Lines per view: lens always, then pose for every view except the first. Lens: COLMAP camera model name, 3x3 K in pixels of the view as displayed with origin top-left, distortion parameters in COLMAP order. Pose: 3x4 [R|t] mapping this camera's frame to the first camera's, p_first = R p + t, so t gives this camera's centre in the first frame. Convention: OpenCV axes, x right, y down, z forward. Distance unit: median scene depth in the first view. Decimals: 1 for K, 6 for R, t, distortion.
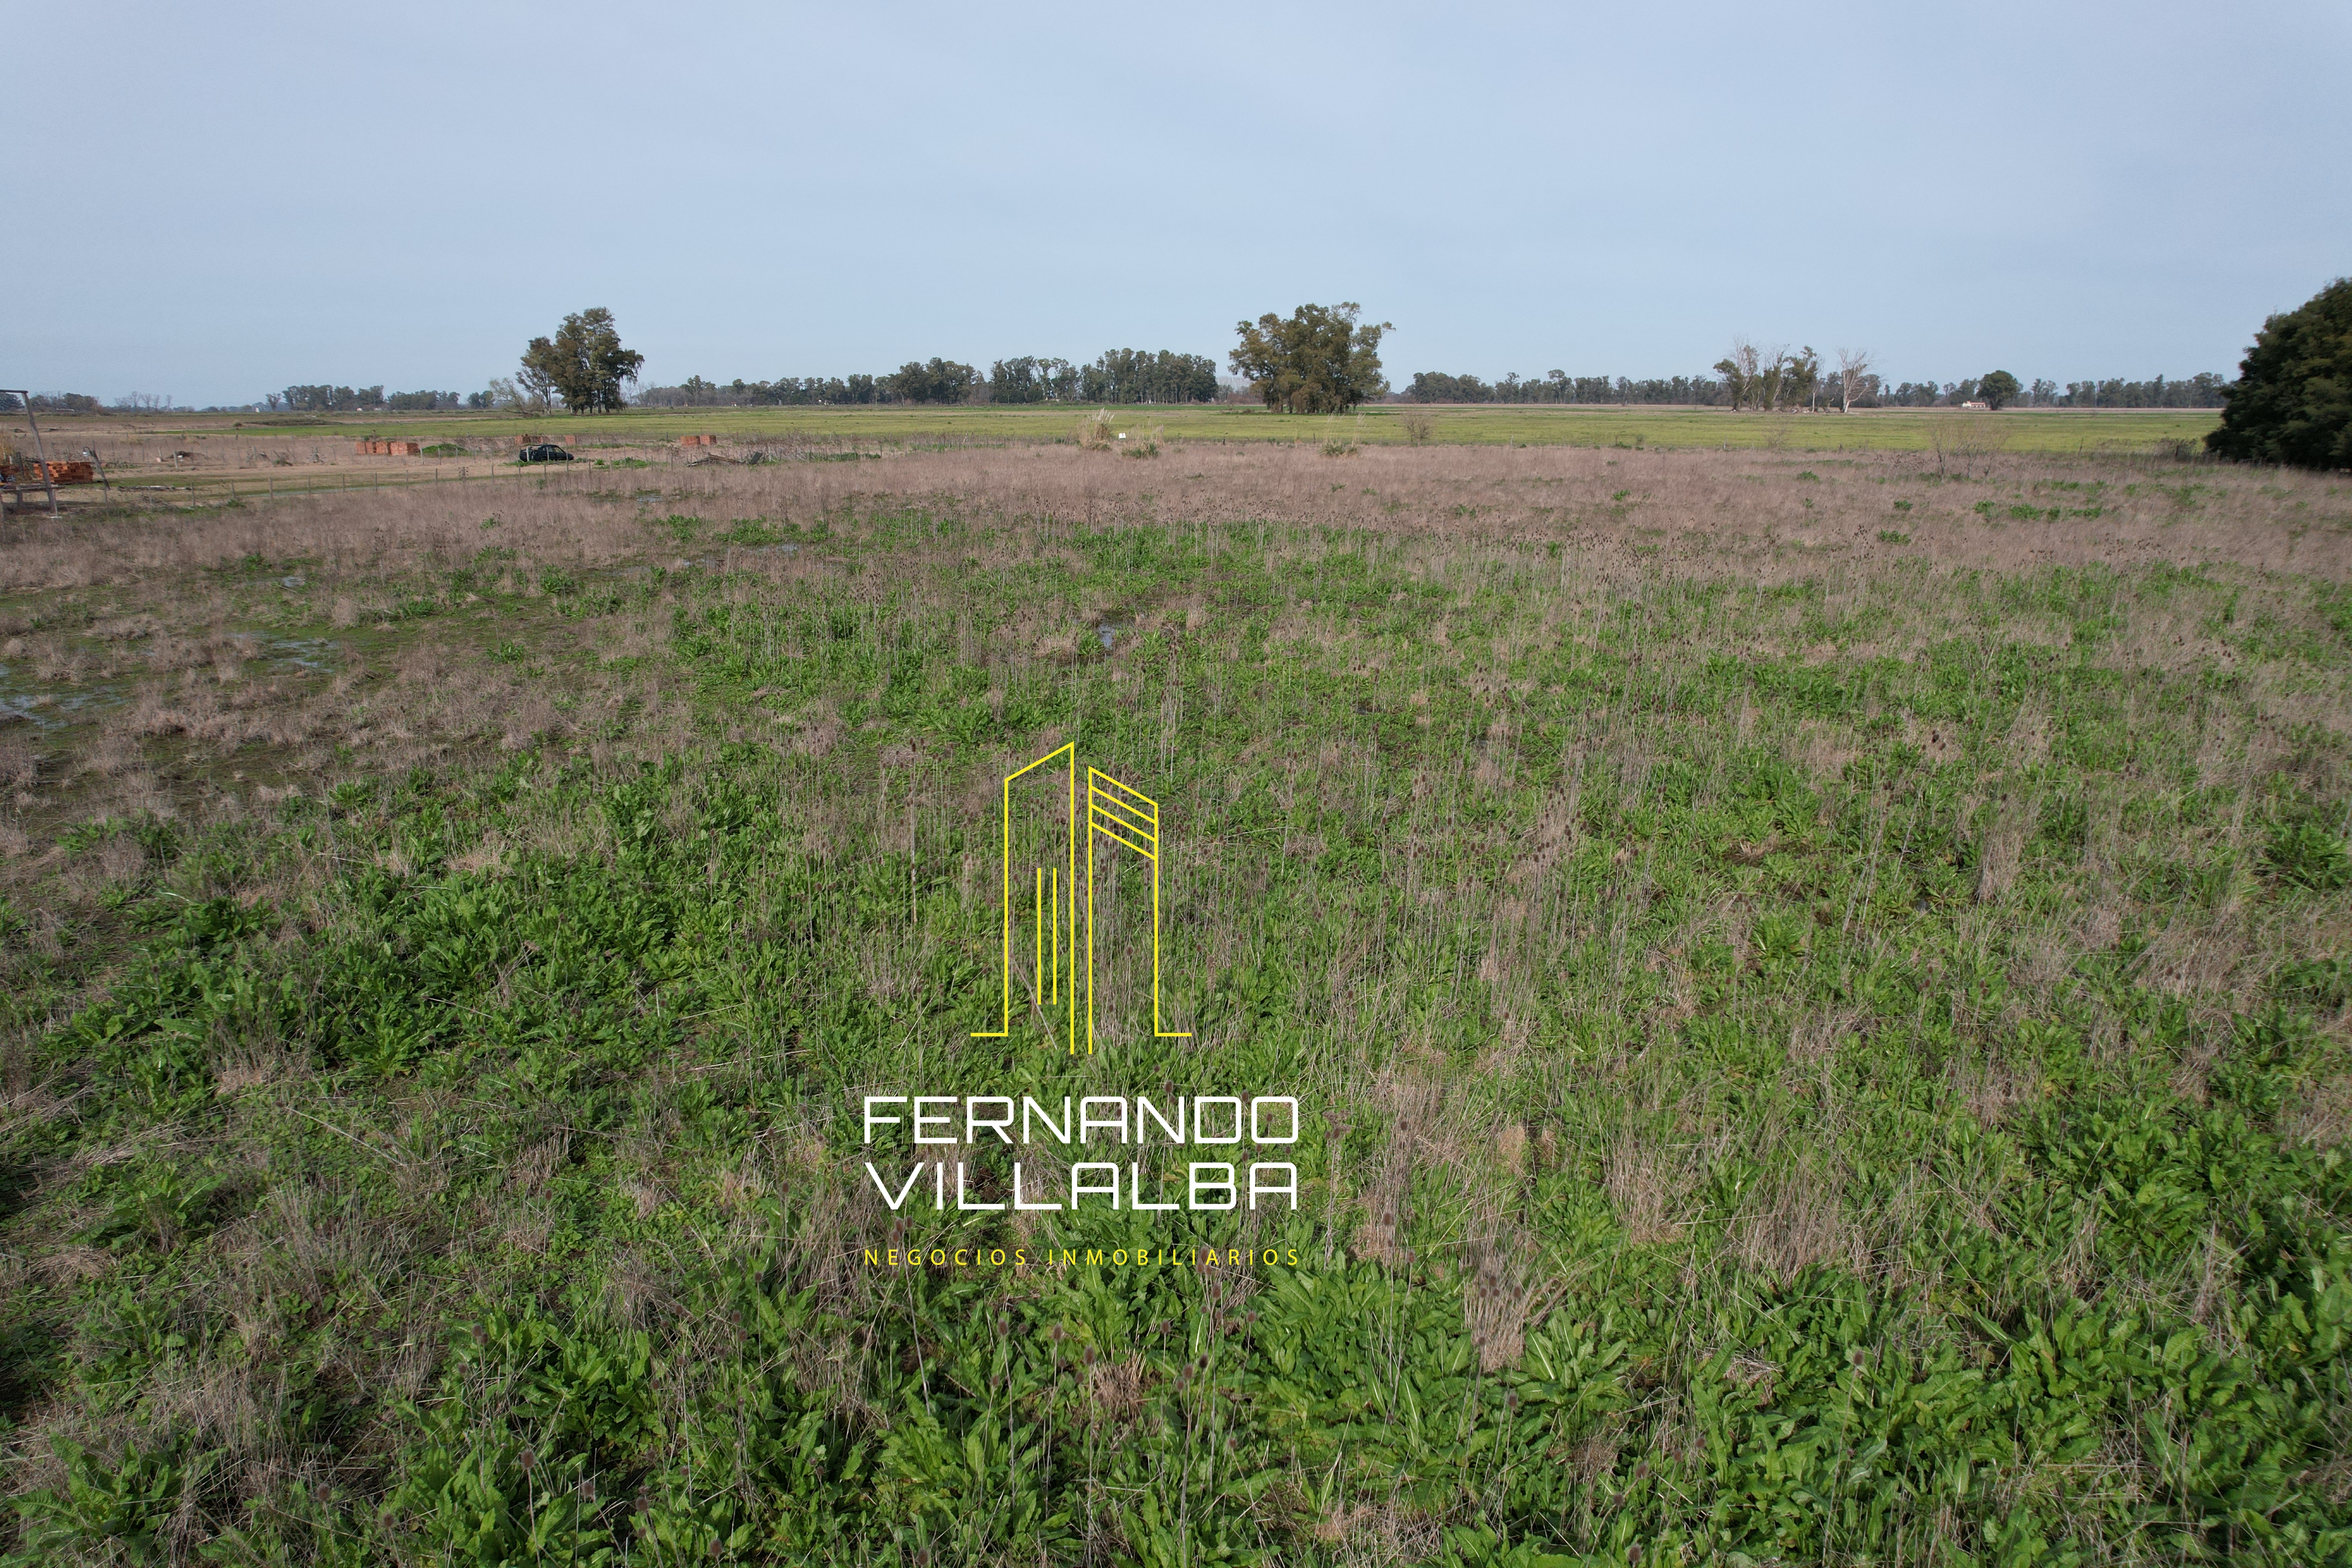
lens RADIAL K [[1505.6, 0, 1179.7], [0, 1505.6, 798.9], [0, 0, 1]] dist [-0.079457, 0.073042]
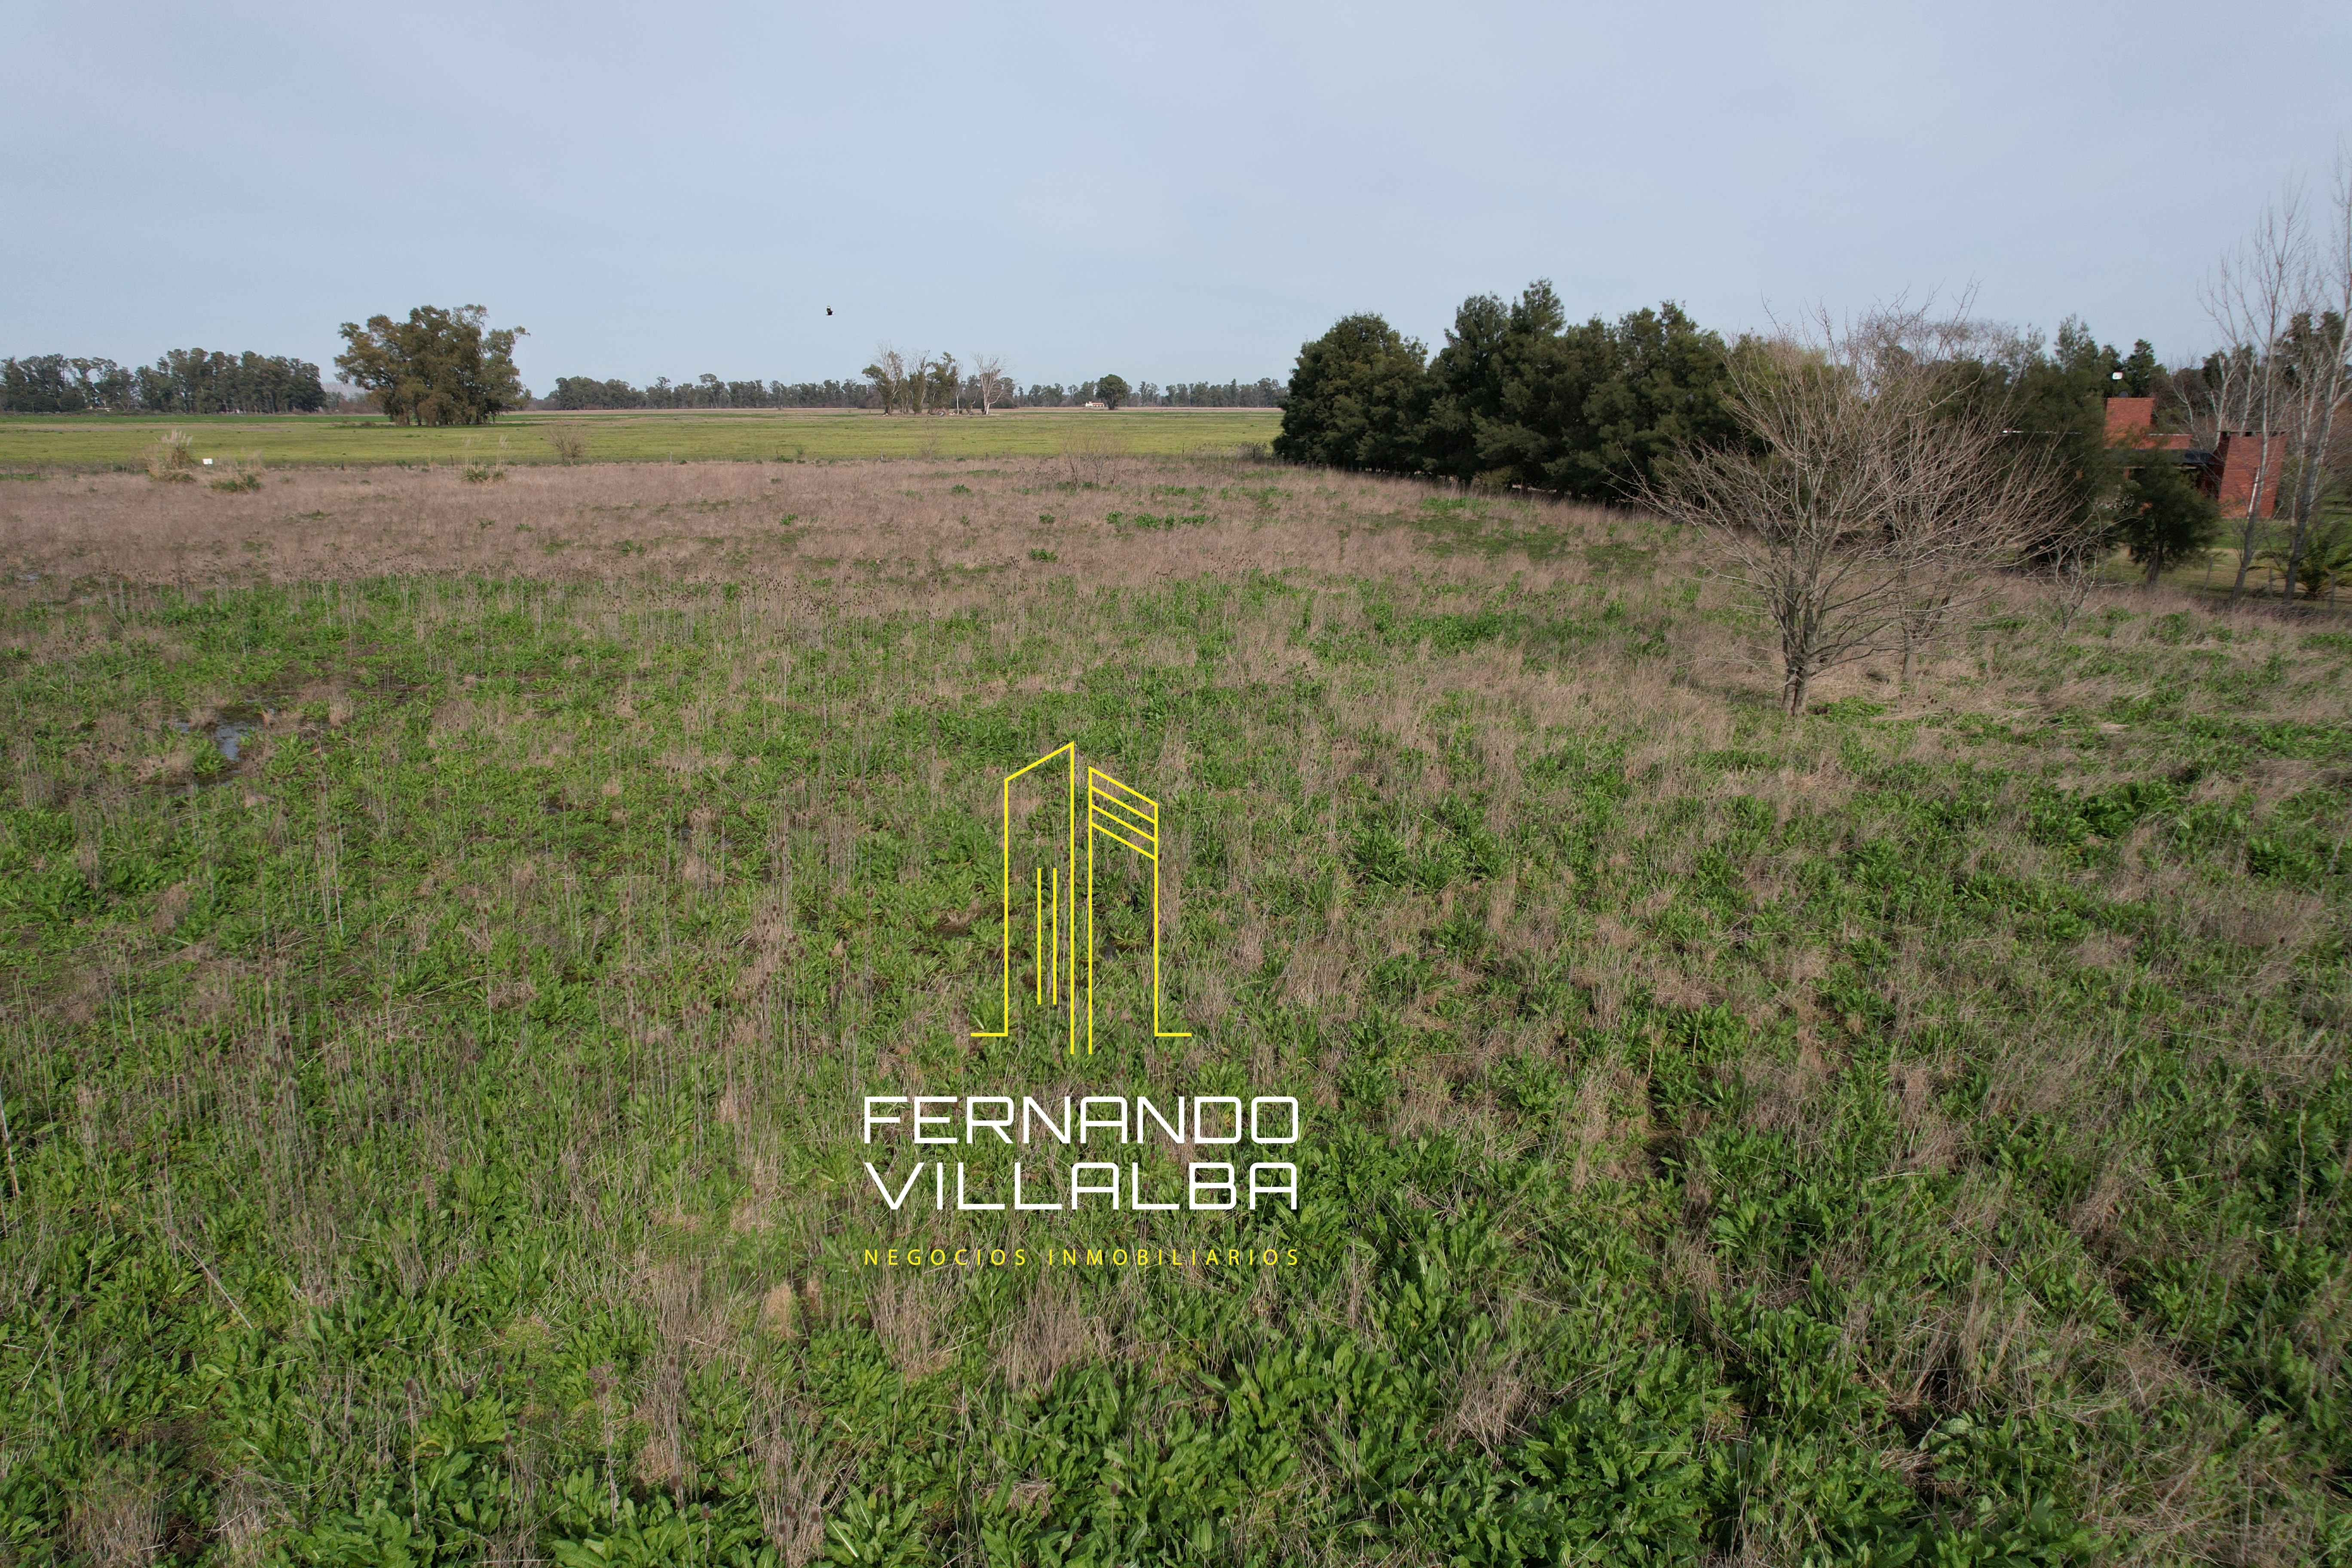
lens RADIAL K [[1505.6, 0, 1179.7], [0, 1505.6, 798.9], [0, 0, 1]] dist [-0.079457, 0.073042]
pose [[0.860587, -0.127157, 0.493174, 0.000067], [0.128145, 0.991240, 0.031962, -0.036203], [-0.492918, 0.035691, 0.869343, -0.009864]]
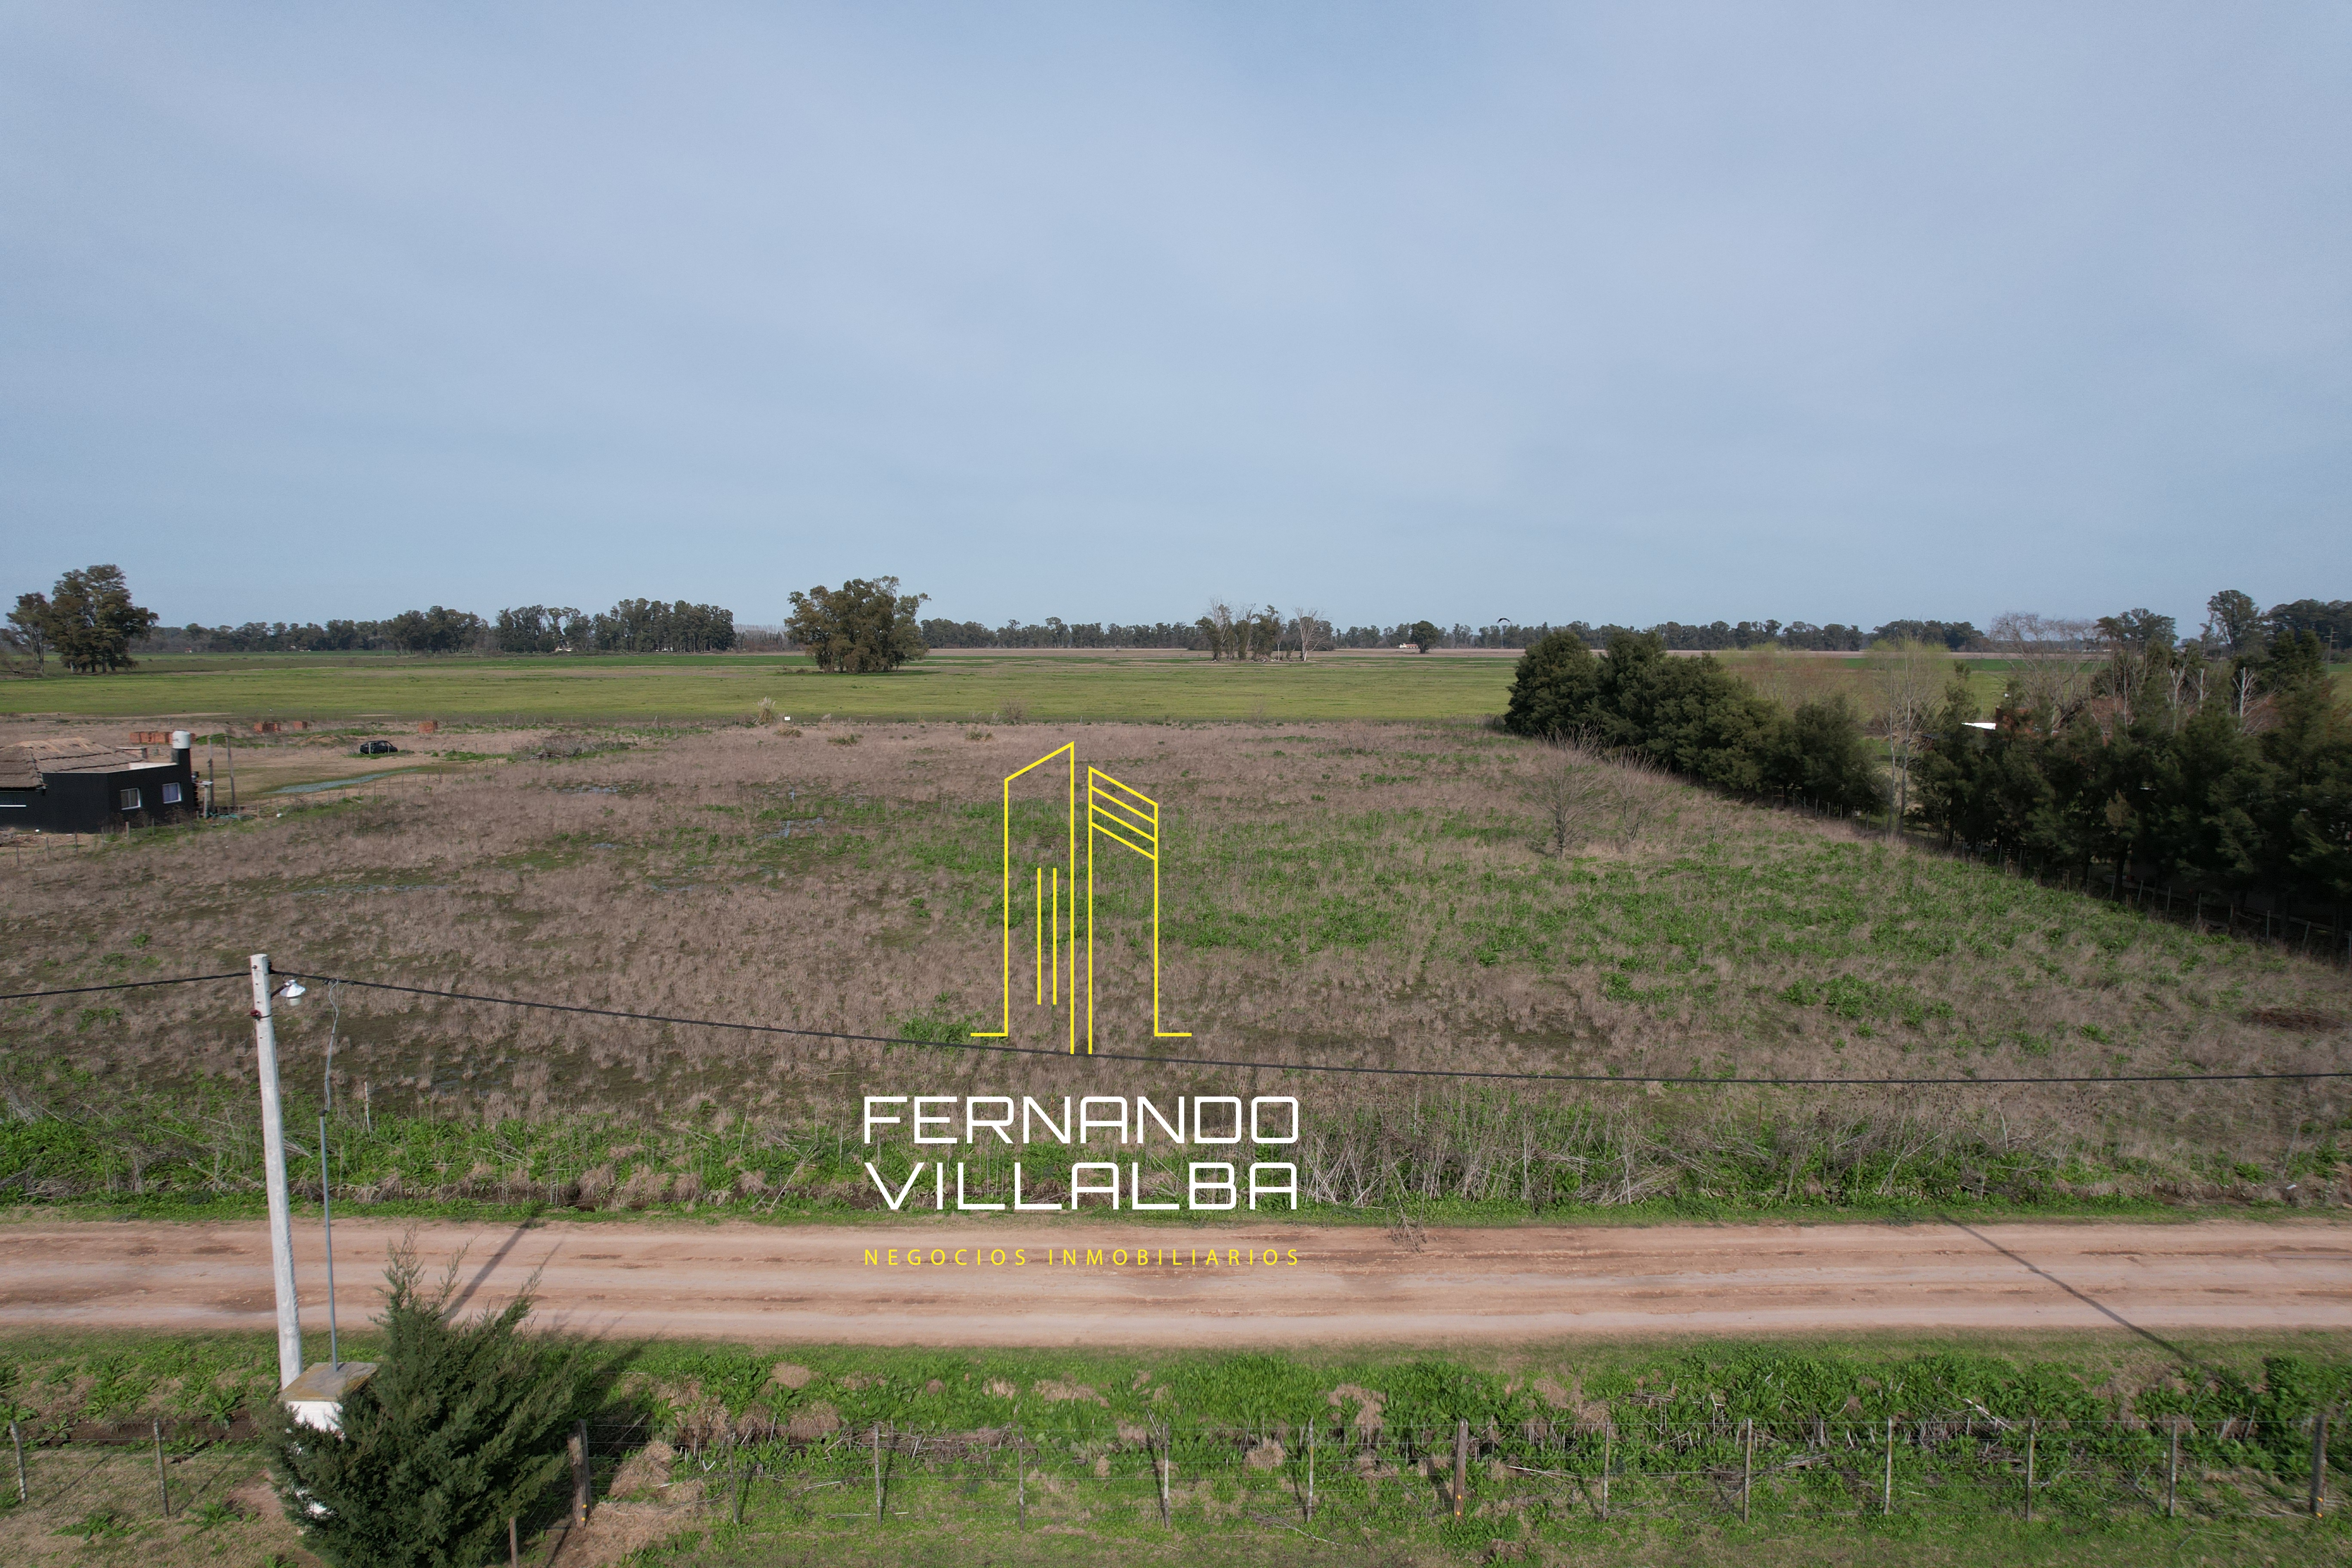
lens RADIAL K [[1501.8, 0, 1178.3], [0, 1501.8, 831.0], [0, 0, 1]] dist [-0.077257, 0.067897]
pose [[0.947442, -0.037798, 0.317688, -0.761556], [0.079656, 0.989595, -0.119819, 0.220880], [-0.309853, 0.138827, 0.940594, -1.834909]]
